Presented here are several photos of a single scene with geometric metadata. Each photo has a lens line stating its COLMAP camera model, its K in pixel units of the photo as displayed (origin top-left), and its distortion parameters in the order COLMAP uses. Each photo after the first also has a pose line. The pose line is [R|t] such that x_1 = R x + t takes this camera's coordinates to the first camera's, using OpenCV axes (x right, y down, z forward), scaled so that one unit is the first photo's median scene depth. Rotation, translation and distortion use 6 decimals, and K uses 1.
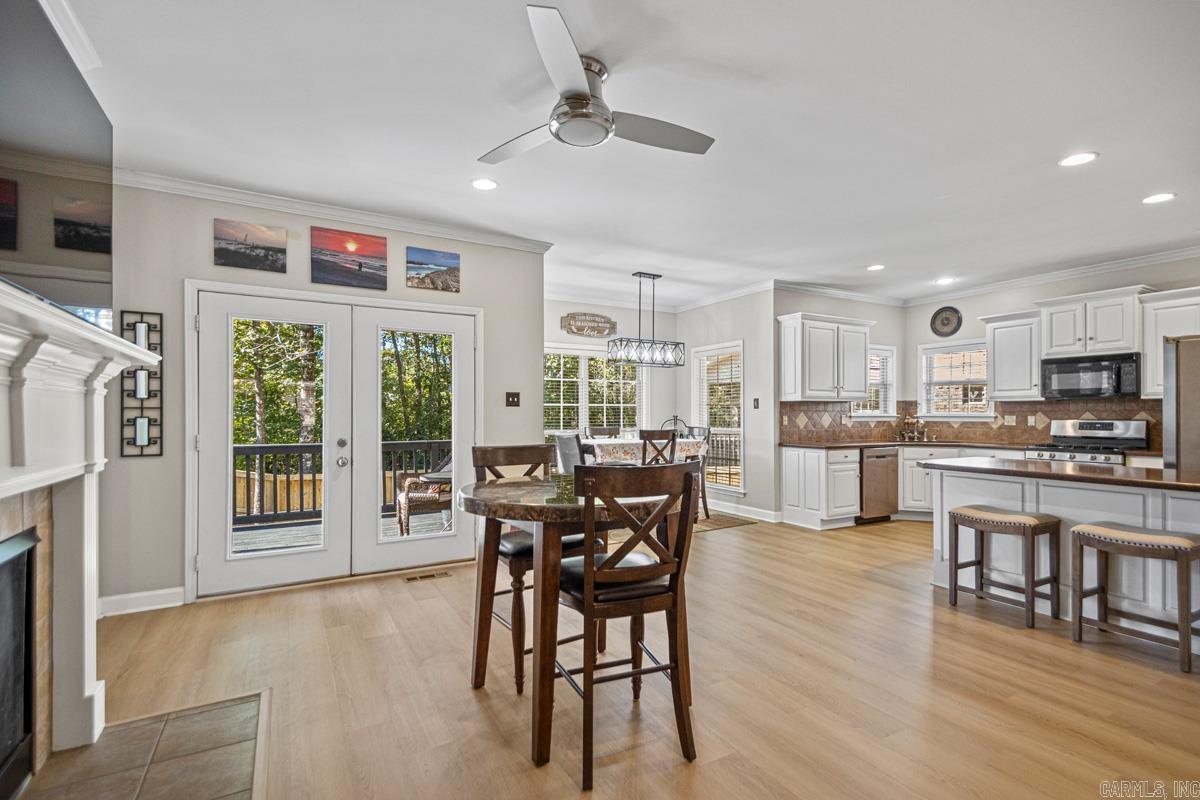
lens RADIAL K [[554.3, 0, 607.6], [0, 554.3, 410.4], [0, 0, 1]] dist [0.002029, 0.000180]
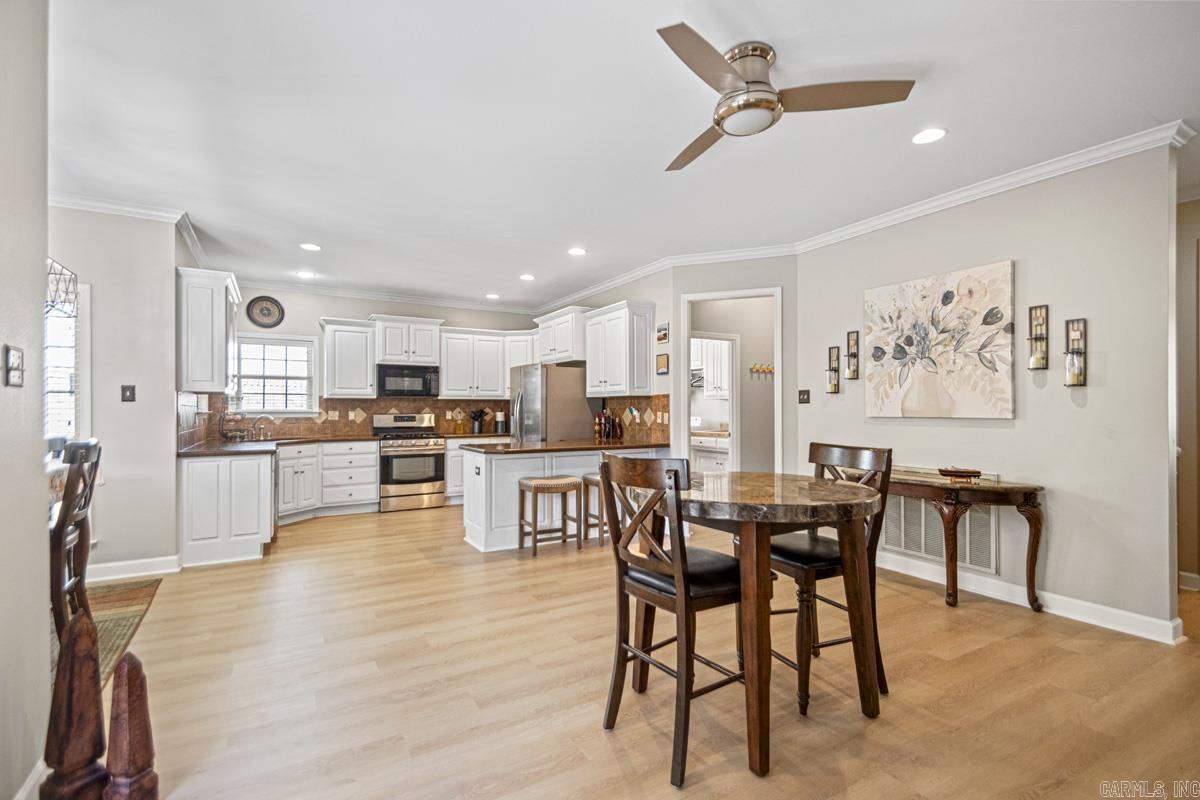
lens RADIAL K [[554.3, 0, 607.6], [0, 554.3, 410.4], [0, 0, 1]] dist [0.002029, 0.000180]
pose [[-0.025310, -0.004234, 0.999671, -0.426328], [-0.005012, 0.999979, 0.004108, 0.000739], [-0.999667, -0.004906, -0.025330, 0.533497]]
